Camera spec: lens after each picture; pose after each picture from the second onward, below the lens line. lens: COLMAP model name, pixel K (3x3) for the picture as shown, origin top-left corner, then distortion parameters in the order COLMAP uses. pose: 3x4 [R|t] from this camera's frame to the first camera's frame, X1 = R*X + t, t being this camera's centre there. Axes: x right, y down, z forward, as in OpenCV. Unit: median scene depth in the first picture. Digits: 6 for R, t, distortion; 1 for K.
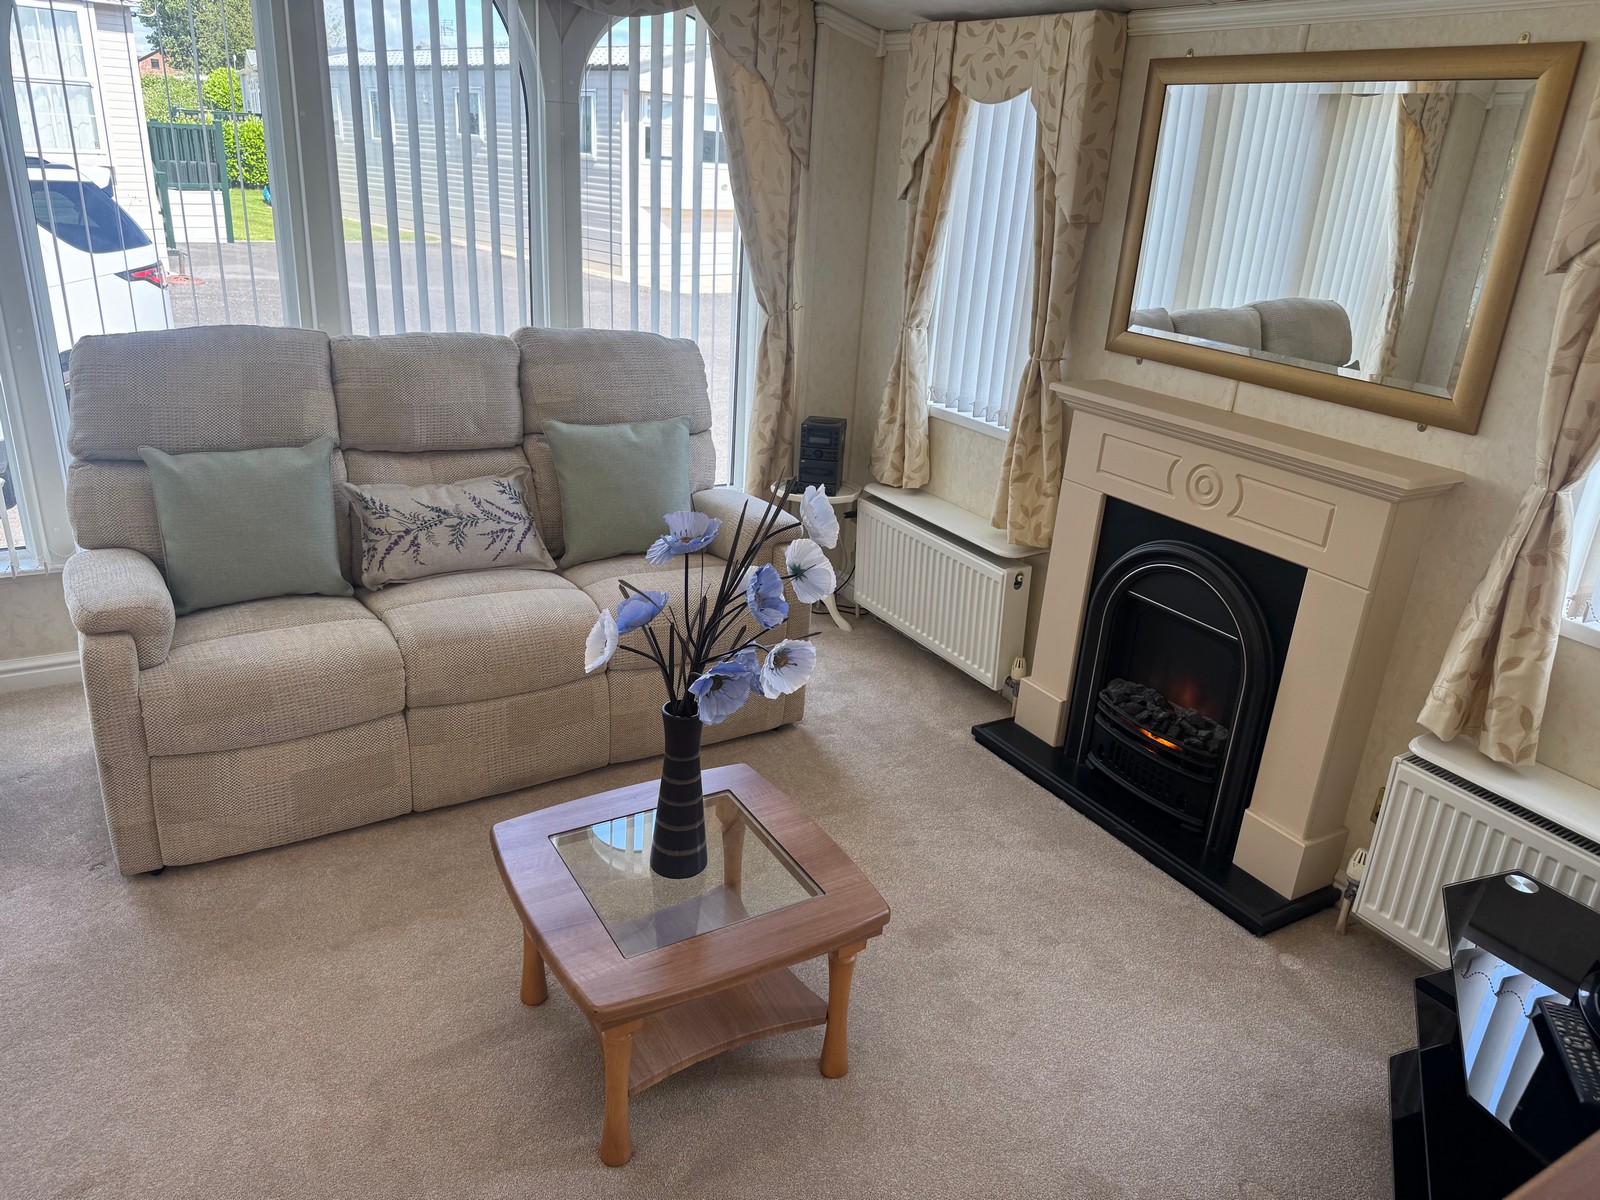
lens RADIAL K [[1123.2, 0, 785.1], [0, 1123.2, 596.2], [0, 0, 1]] dist [0.046995, -0.065428]
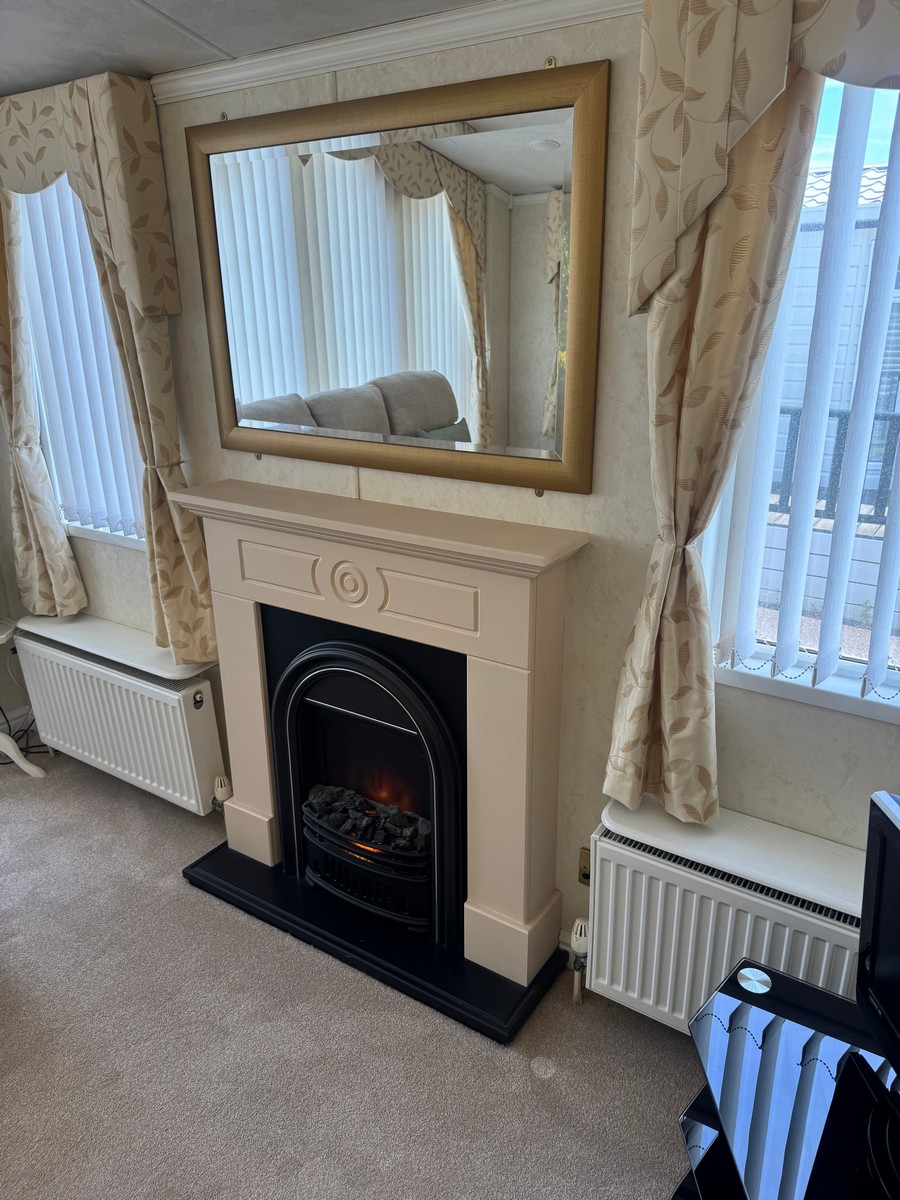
lens RADIAL K [[842.4, 0, 454.6], [0, 842.4, 601.1], [0, 0, 1]] dist [0.046995, -0.065428]
pose [[0.891960, -0.217647, 0.396279, 0.162876], [0.222797, 0.974285, 0.033624, -0.082535], [-0.393407, 0.058298, 0.917514, 0.315725]]
